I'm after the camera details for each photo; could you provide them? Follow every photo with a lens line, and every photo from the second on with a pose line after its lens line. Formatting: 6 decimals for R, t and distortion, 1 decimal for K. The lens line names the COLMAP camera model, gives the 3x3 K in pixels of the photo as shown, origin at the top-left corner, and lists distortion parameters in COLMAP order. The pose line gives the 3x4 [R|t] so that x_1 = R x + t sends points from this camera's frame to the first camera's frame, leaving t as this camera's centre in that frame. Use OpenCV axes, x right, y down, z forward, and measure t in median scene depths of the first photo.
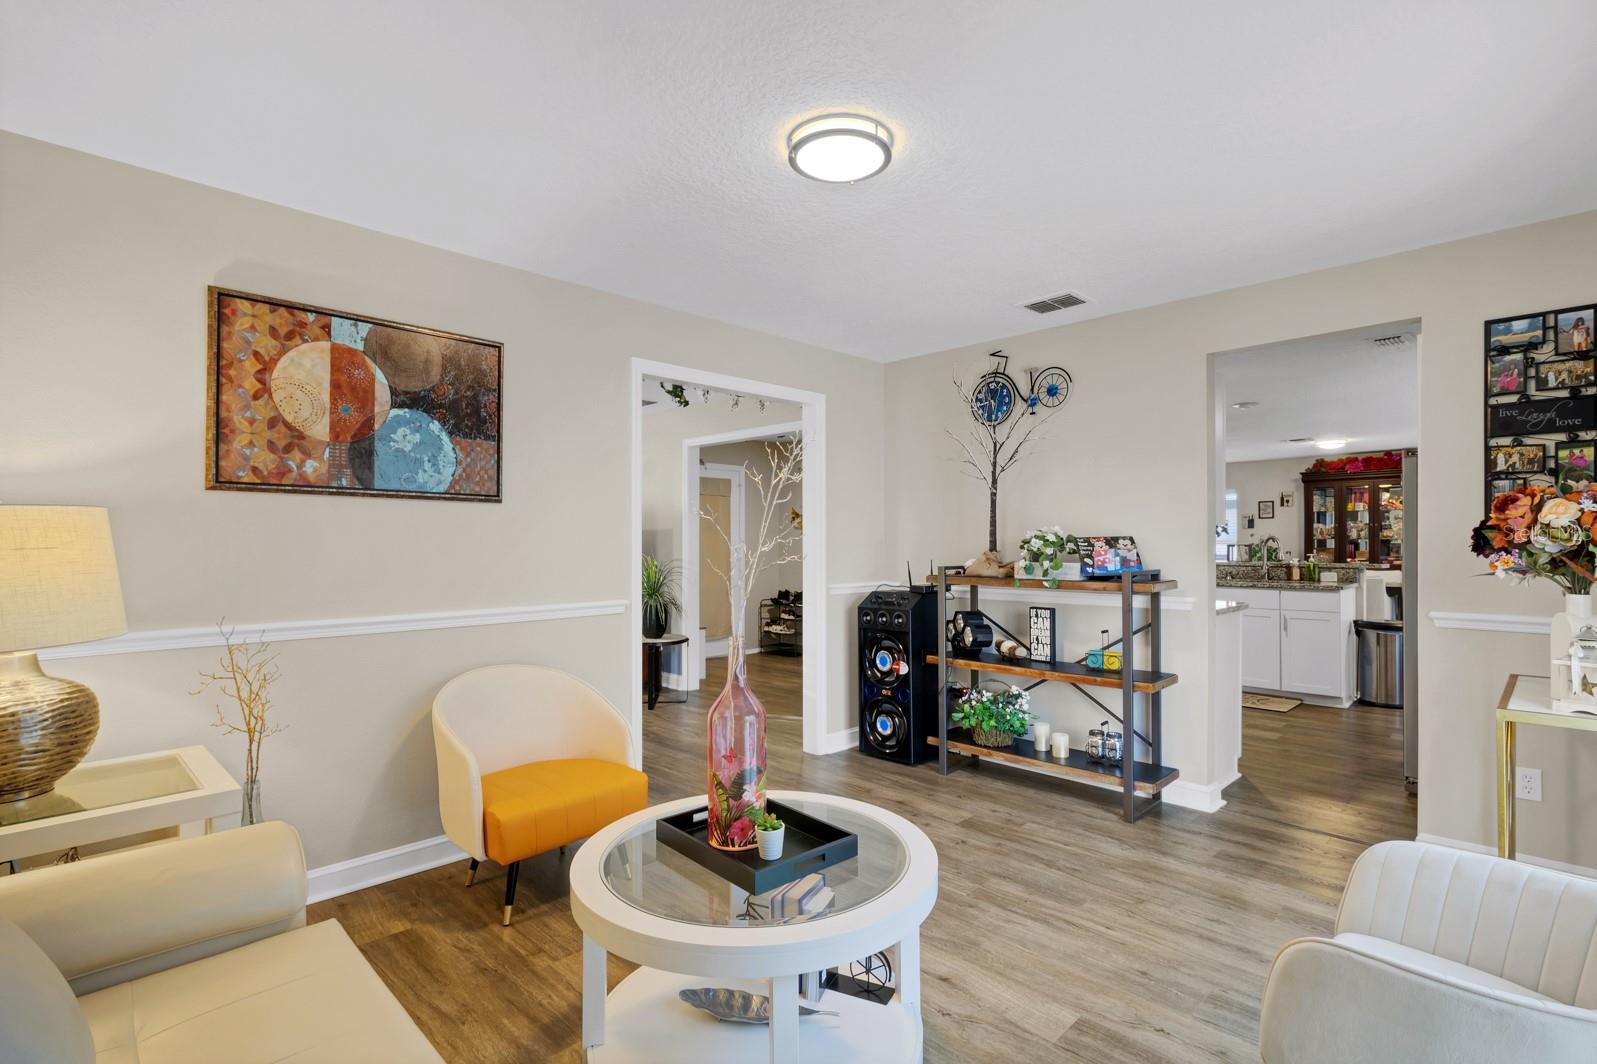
lens RADIAL K [[755.2, 0, 807.4], [0, 755.2, 537.8], [0, 0, 1]] dist [0.010180, -0.000654]
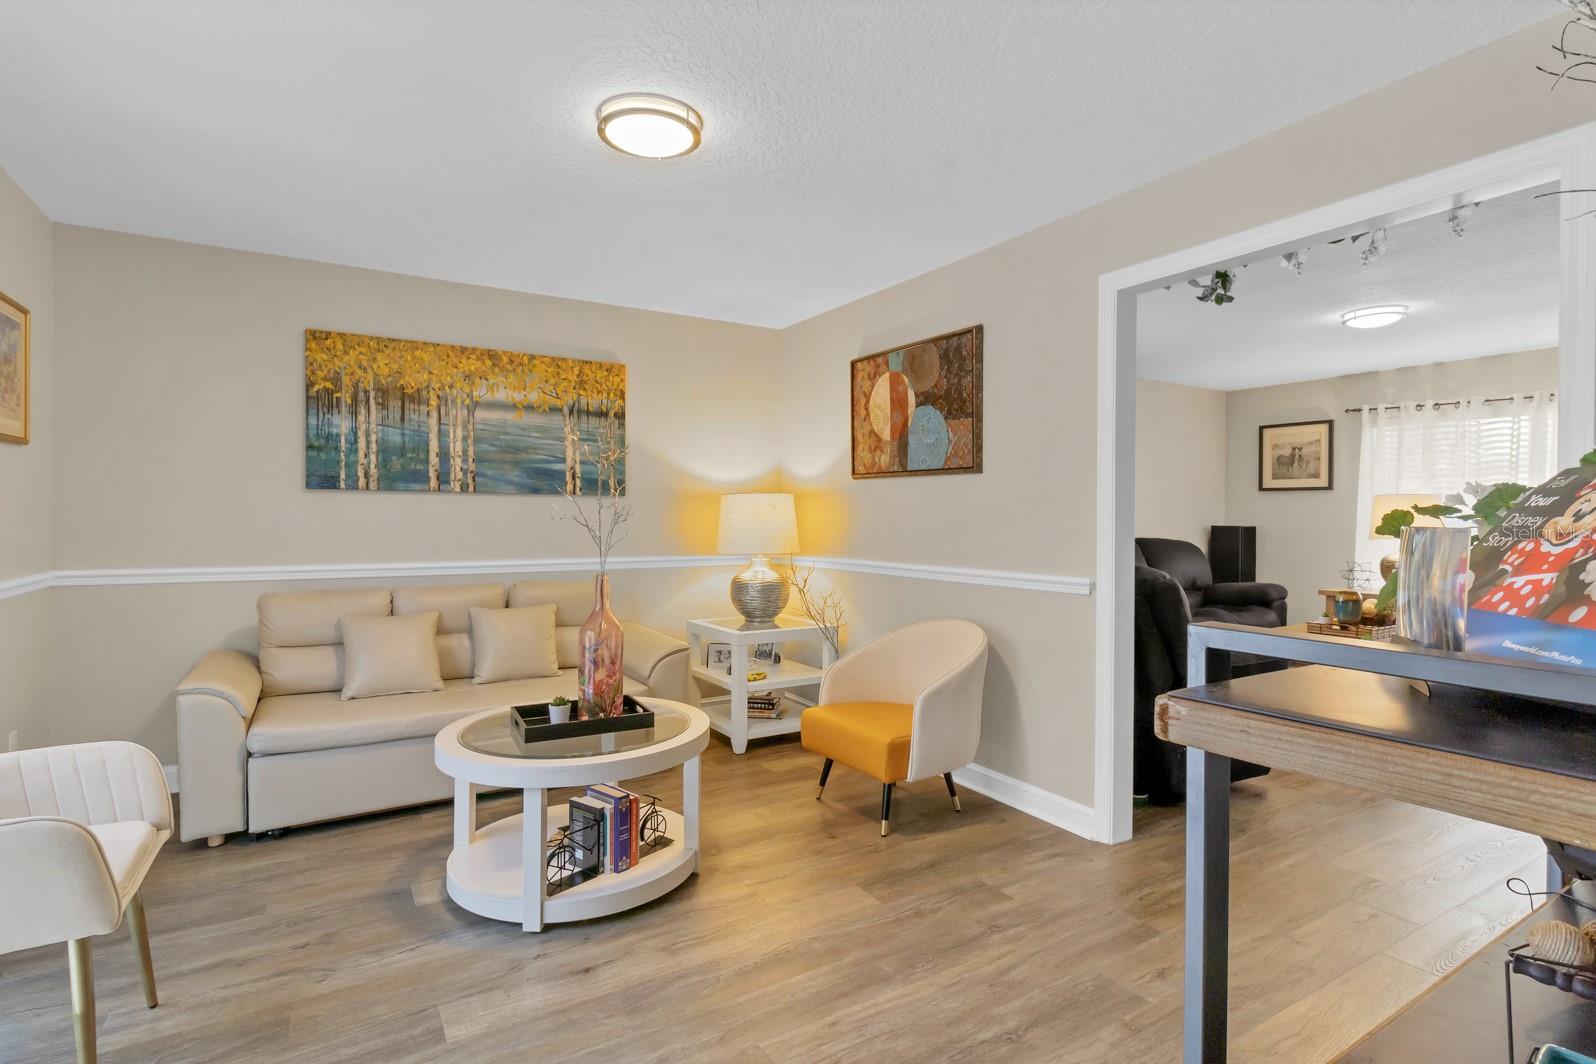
lens RADIAL K [[754.7, 0, 813.3], [0, 754.7, 518.9], [0, 0, 1]] dist [0.010180, -0.000654]
pose [[-0.199414, 0.007057, -0.979890, 0.830028], [0.004738, 0.999969, 0.006237, 0.013243], [0.979904, -0.003399, -0.199441, 1.164740]]
